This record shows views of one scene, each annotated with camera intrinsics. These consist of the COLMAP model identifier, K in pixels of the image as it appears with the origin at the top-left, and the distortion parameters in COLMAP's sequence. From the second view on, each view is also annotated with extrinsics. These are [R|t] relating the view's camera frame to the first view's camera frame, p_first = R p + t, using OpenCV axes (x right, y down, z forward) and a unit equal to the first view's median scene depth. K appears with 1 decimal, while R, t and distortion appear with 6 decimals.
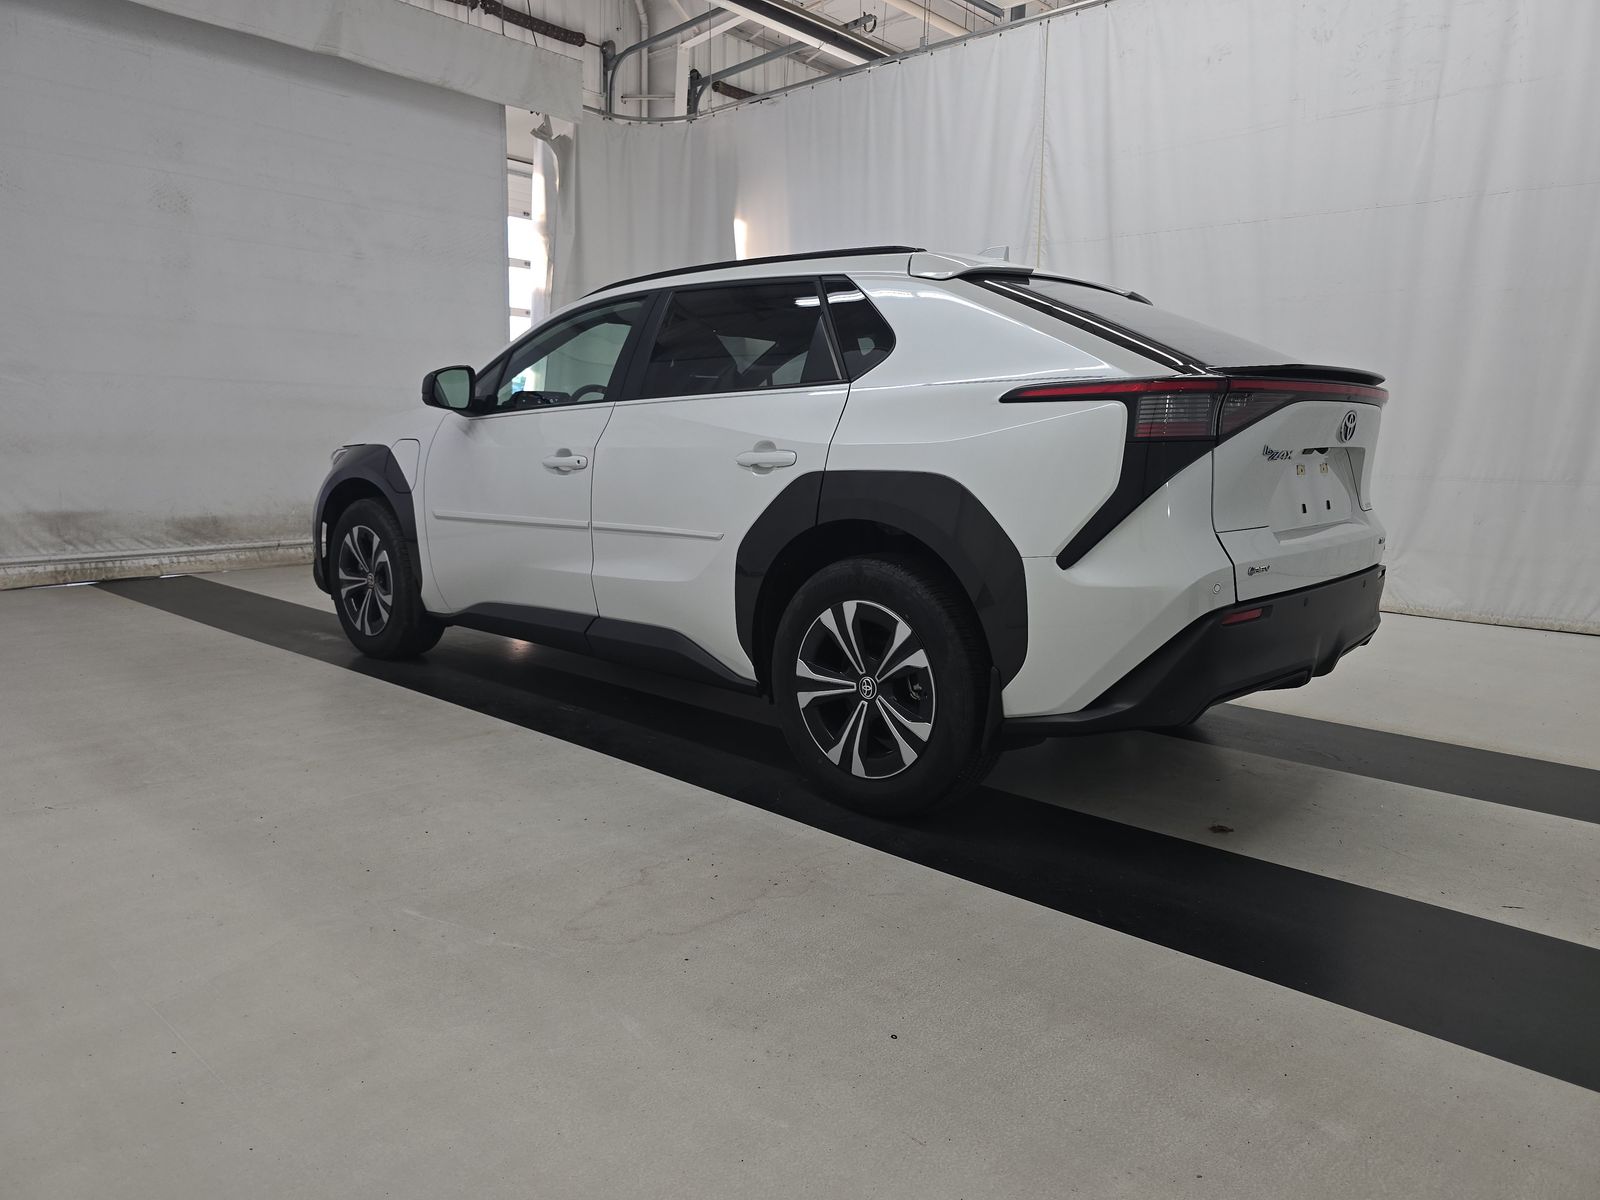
lens RADIAL K [[1073.0, 0, 800.0], [0, 1073.0, 600.0], [0, 0, 1]] dist [-0.003769, -0.001616]
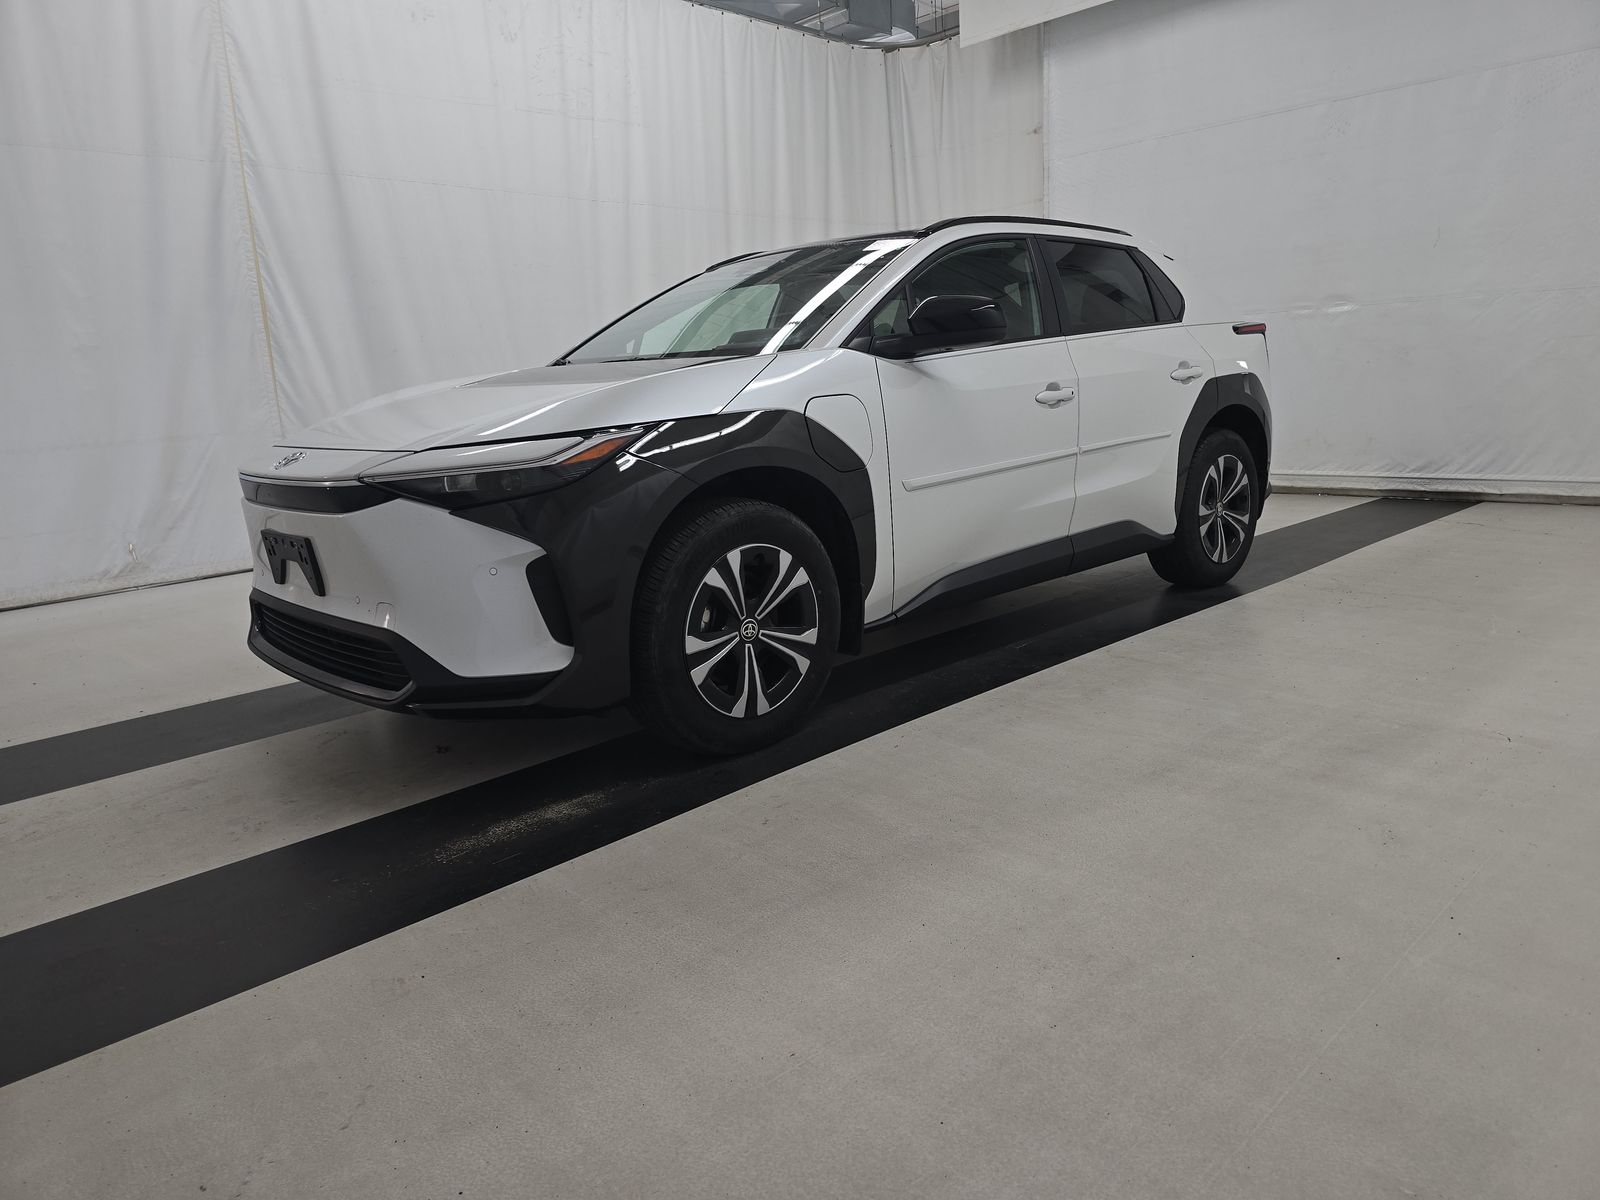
lens RADIAL K [[1062.5, 0, 800.0], [0, 1062.5, 600.0], [0, 0, 1]] dist [0.051252, -0.000890]
pose [[0.070316, -0.224394, 0.971958, -0.942326], [0.208862, 0.956084, 0.205619, -0.148970], [-0.975414, 0.188547, 0.114095, 0.847872]]
